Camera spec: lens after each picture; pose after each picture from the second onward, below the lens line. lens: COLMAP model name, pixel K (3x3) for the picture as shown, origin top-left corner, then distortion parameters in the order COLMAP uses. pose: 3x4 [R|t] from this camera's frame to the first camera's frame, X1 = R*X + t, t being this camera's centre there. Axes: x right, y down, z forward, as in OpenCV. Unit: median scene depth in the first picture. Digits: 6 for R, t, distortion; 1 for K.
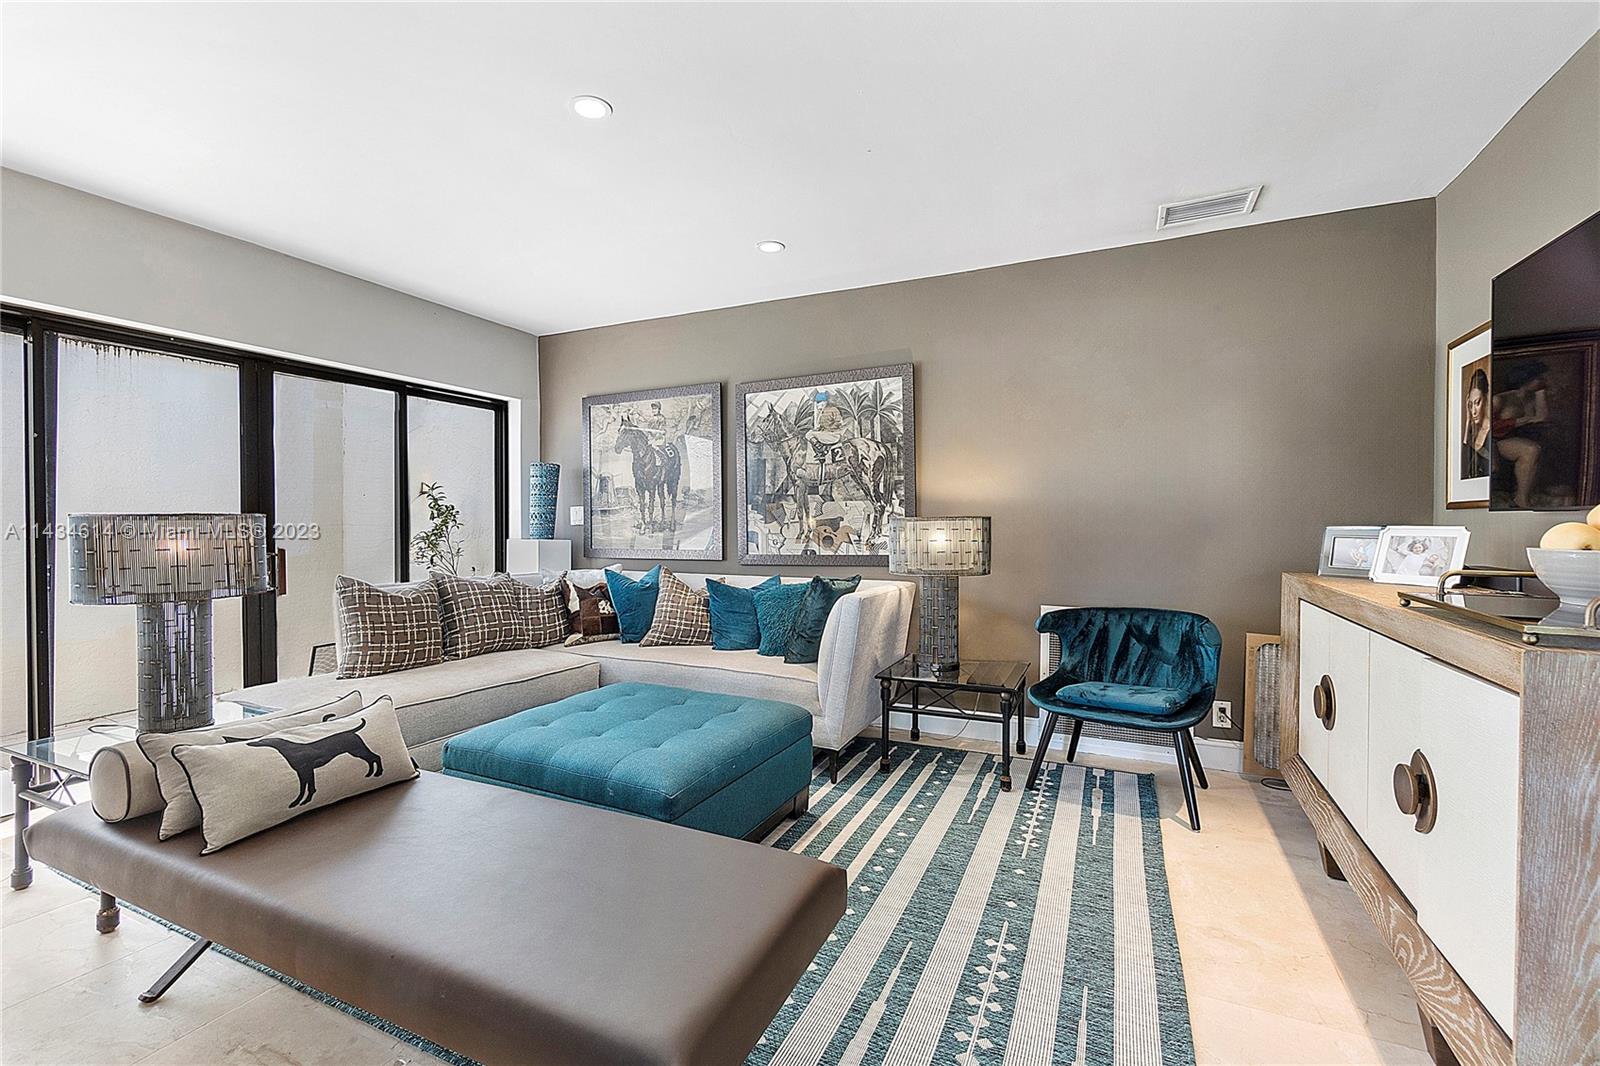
lens RADIAL K [[692.3, 0, 797.1], [0, 692.3, 531.3], [0, 0, 1]] dist [-0.003236, 0.001007]
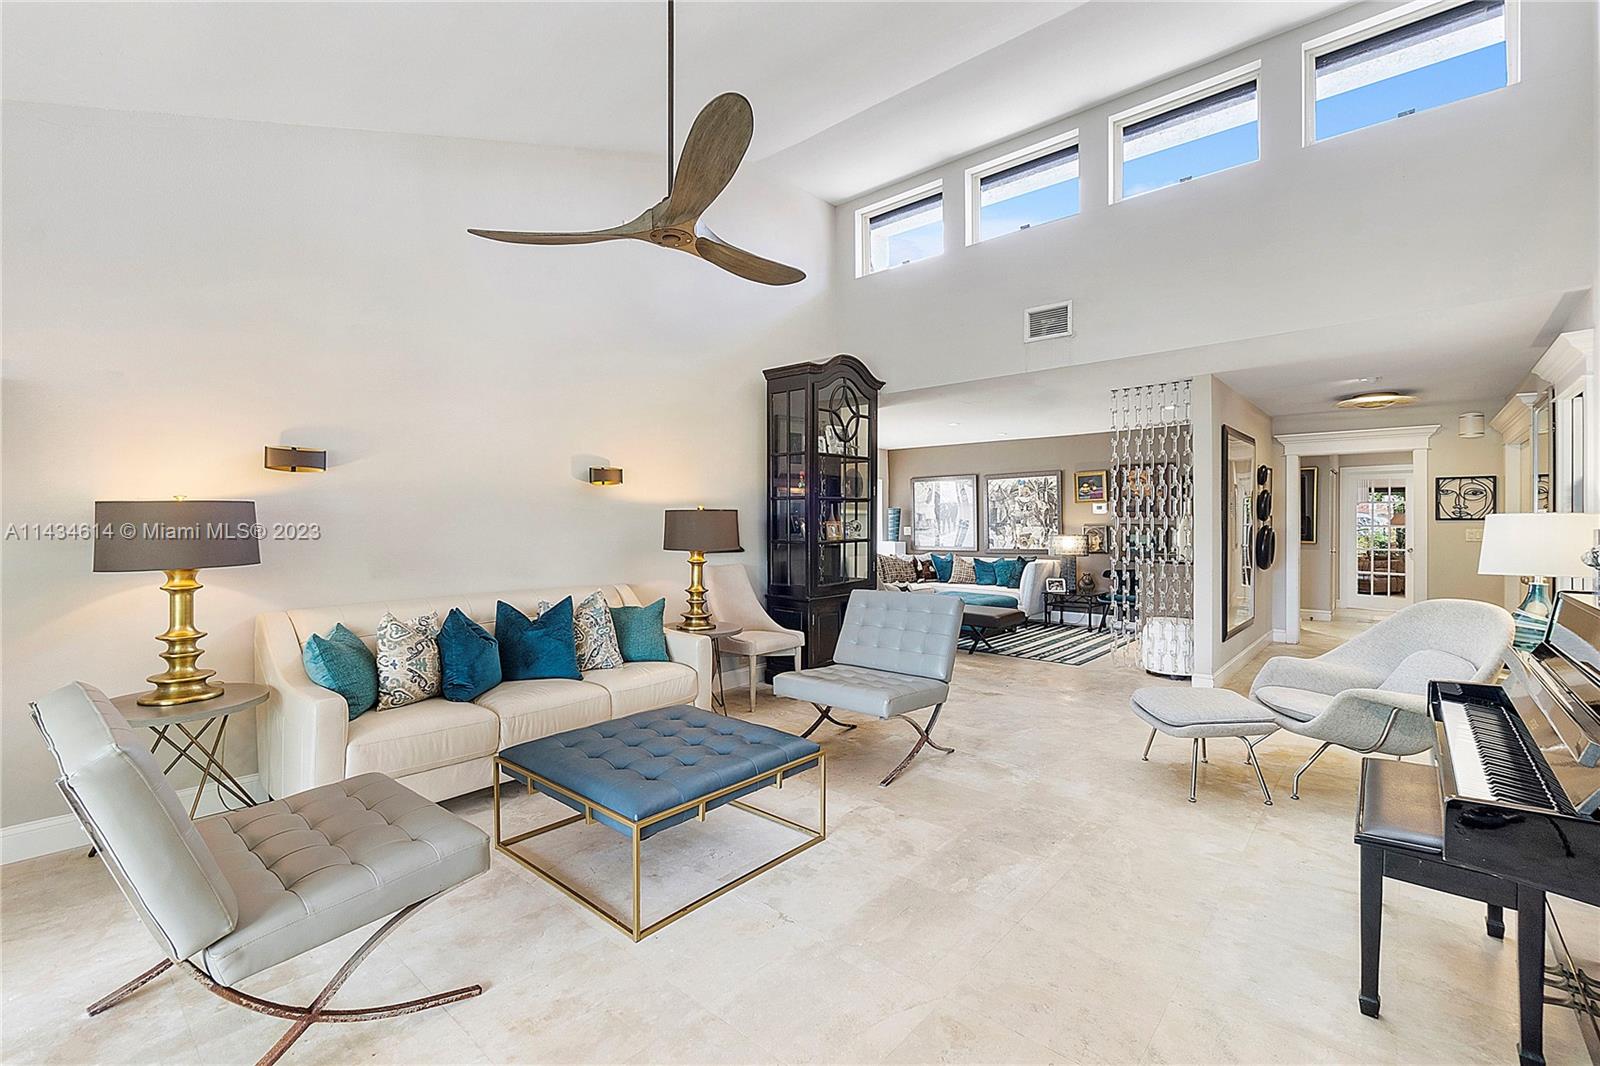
lens RADIAL K [[692.3, 0, 797.7], [0, 692.3, 520.5], [0, 0, 1]] dist [-0.003236, 0.001007]
pose [[0.960558, -0.000690, -0.278079, -0.045011], [-0.003618, 0.999881, -0.014981, -0.026282], [0.278056, 0.015396, 0.960441, -1.547923]]
